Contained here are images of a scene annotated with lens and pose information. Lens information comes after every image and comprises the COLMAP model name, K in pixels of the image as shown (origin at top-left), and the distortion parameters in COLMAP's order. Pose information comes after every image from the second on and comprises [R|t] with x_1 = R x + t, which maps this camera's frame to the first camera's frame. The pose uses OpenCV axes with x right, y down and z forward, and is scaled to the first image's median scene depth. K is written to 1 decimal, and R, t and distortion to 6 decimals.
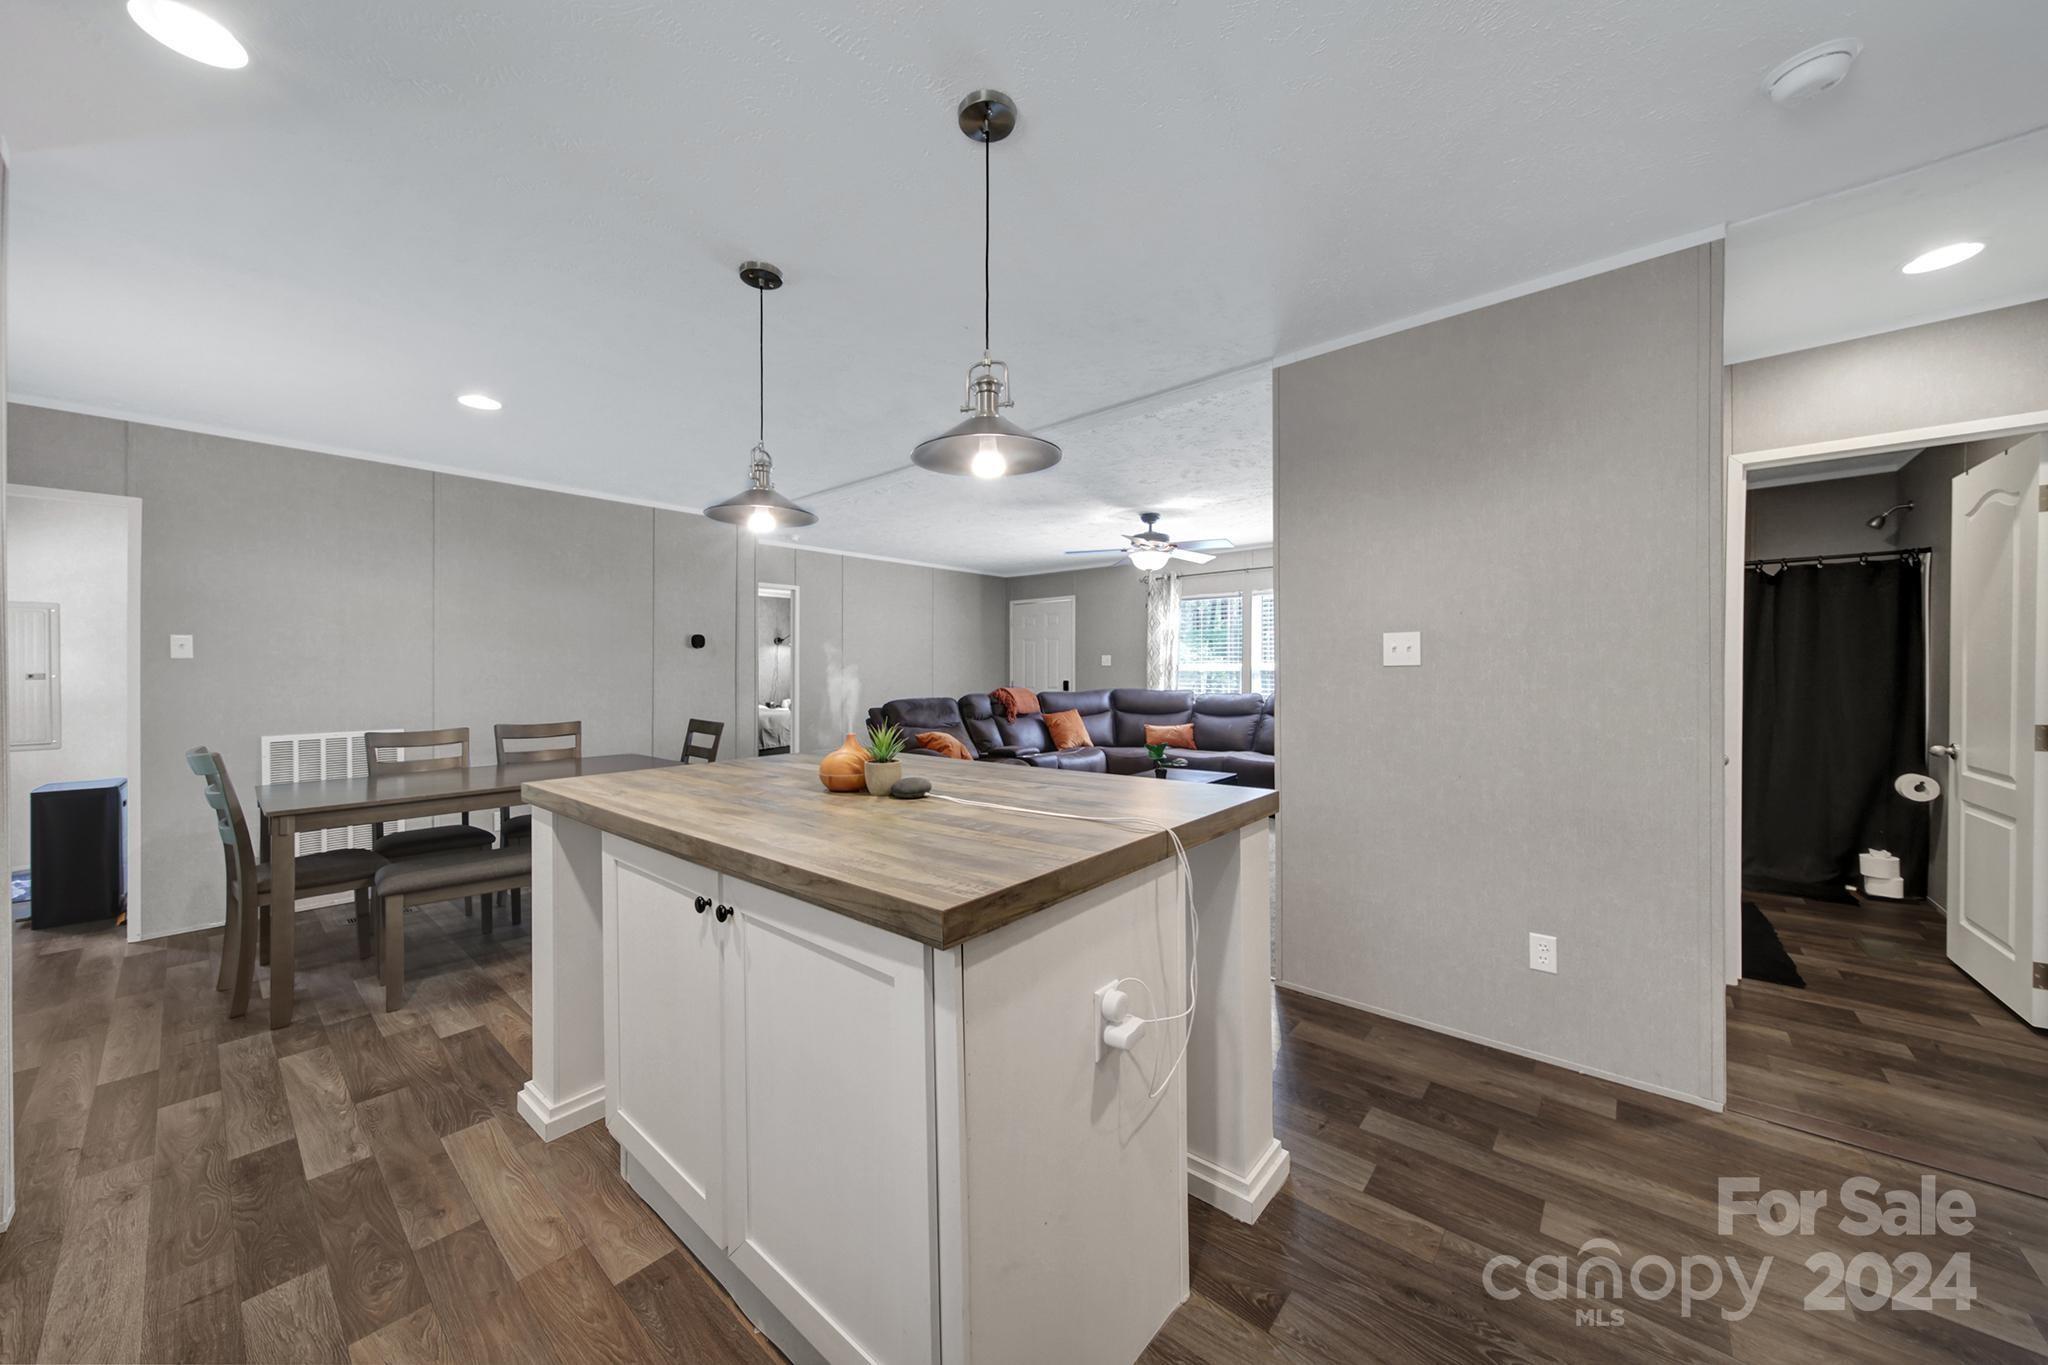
lens RADIAL K [[739.4, 0, 1019.2], [0, 739.4, 683.0], [0, 0, 1]] dist [0.001342, -0.000070]
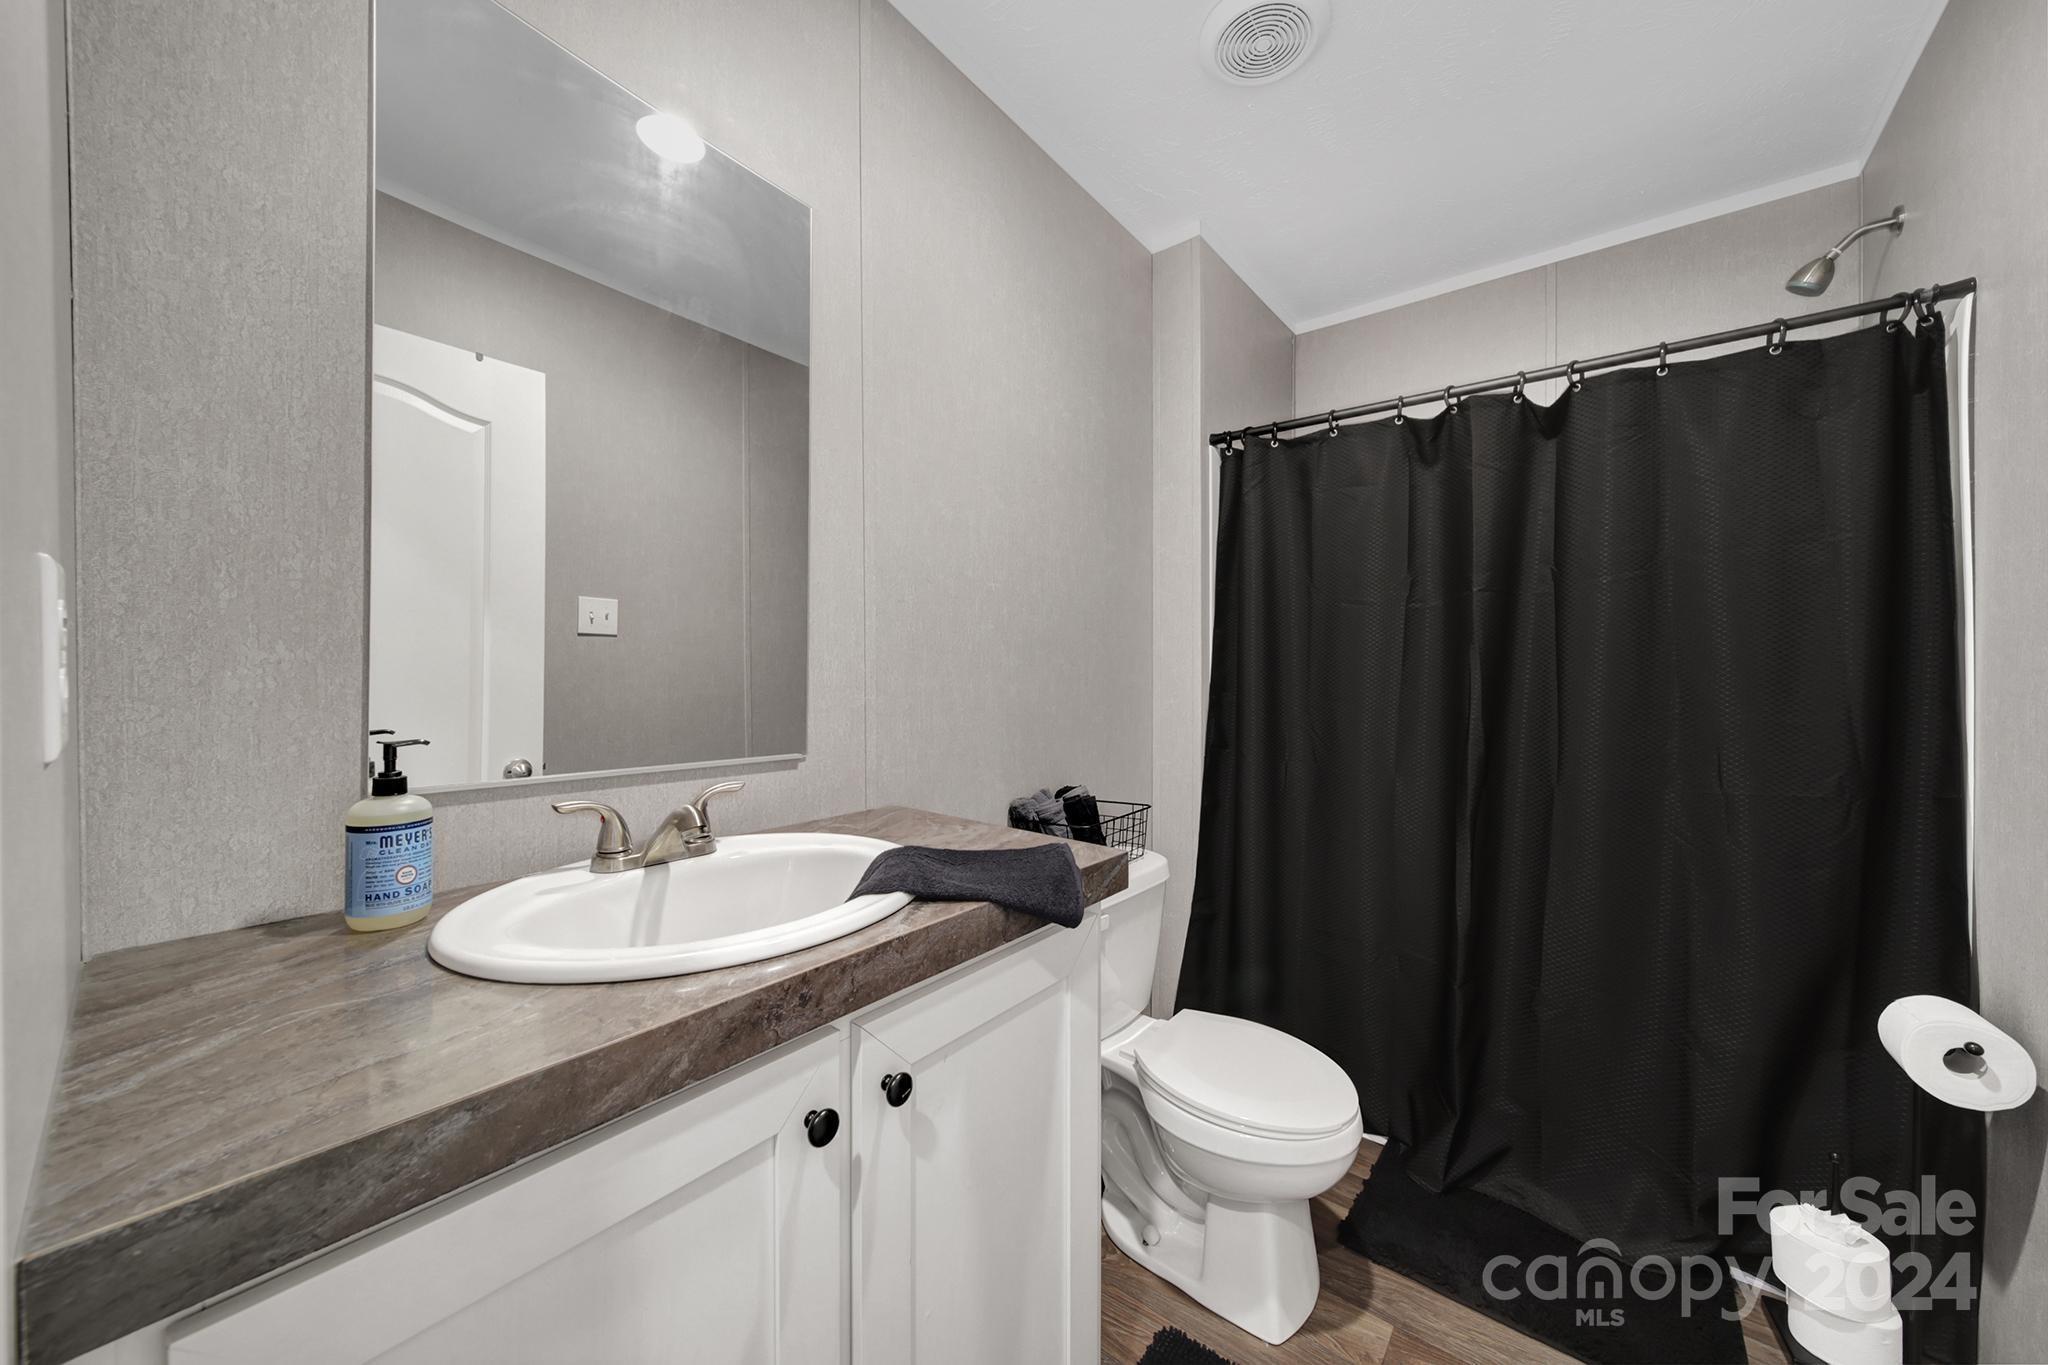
lens RADIAL K [[739.4, 0, 1012.1], [0, 739.4, 661.0], [0, 0, 1]] dist [0.001342, -0.000070]
pose [[0.999998, -0.000236, 0.001999, 0.802269], [0.000270, 0.999857, -0.016889, -0.009499], [-0.001995, 0.016890, 0.999855, 0.673516]]
